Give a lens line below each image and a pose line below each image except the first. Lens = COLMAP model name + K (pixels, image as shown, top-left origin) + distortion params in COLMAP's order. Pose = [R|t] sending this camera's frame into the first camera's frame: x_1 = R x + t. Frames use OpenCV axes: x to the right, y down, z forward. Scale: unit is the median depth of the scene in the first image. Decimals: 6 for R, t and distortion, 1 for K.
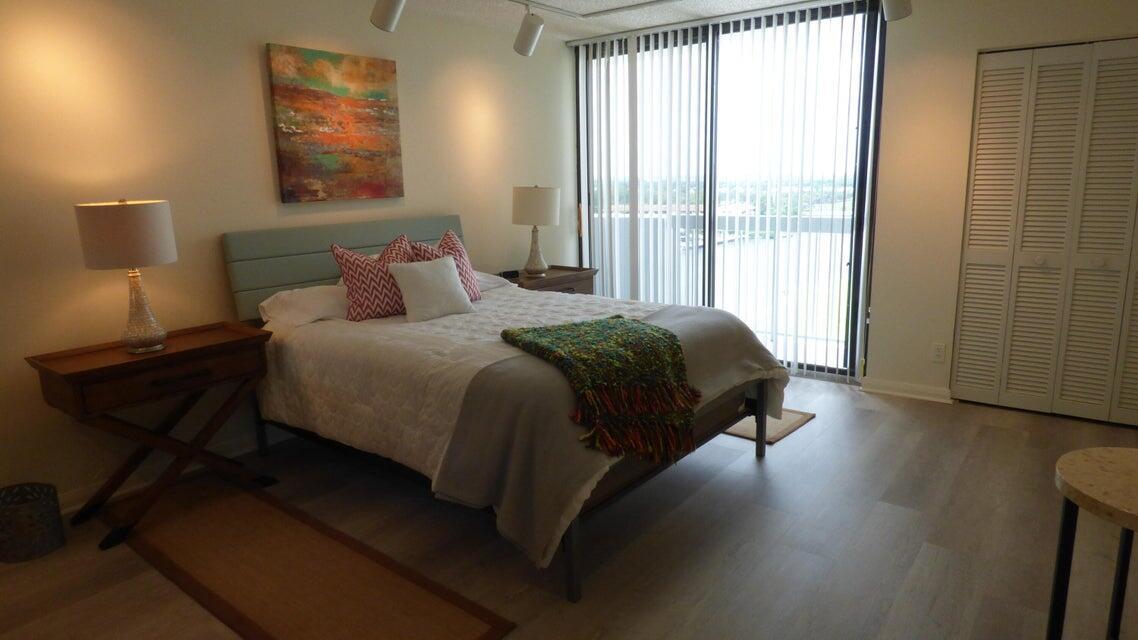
lens RADIAL K [[692.8, 0, 571.3], [0, 692.8, 320.1], [0, 0, 1]] dist [0.001516, 0.000794]
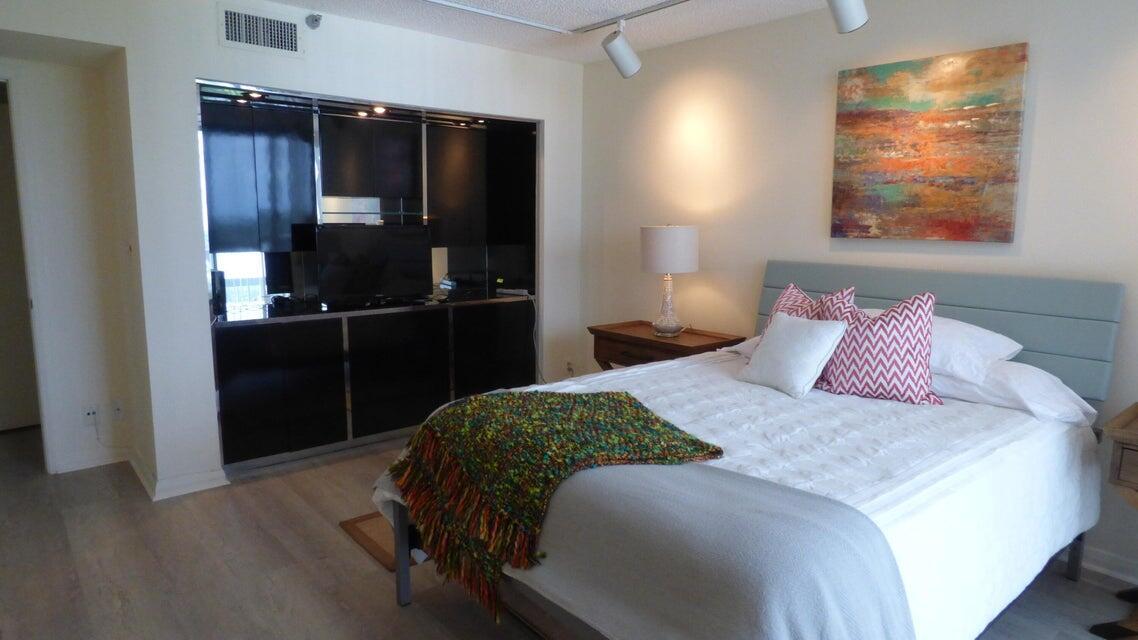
lens RADIAL K [[692.8, 0, 570.9], [0, 692.8, 317.8], [0, 0, 1]] dist [0.001516, 0.000794]
pose [[-0.185173, 0.182049, -0.965696, 0.560375], [-0.193115, 0.956788, 0.217400, -0.191261], [0.963544, 0.226747, -0.142015, 0.779115]]
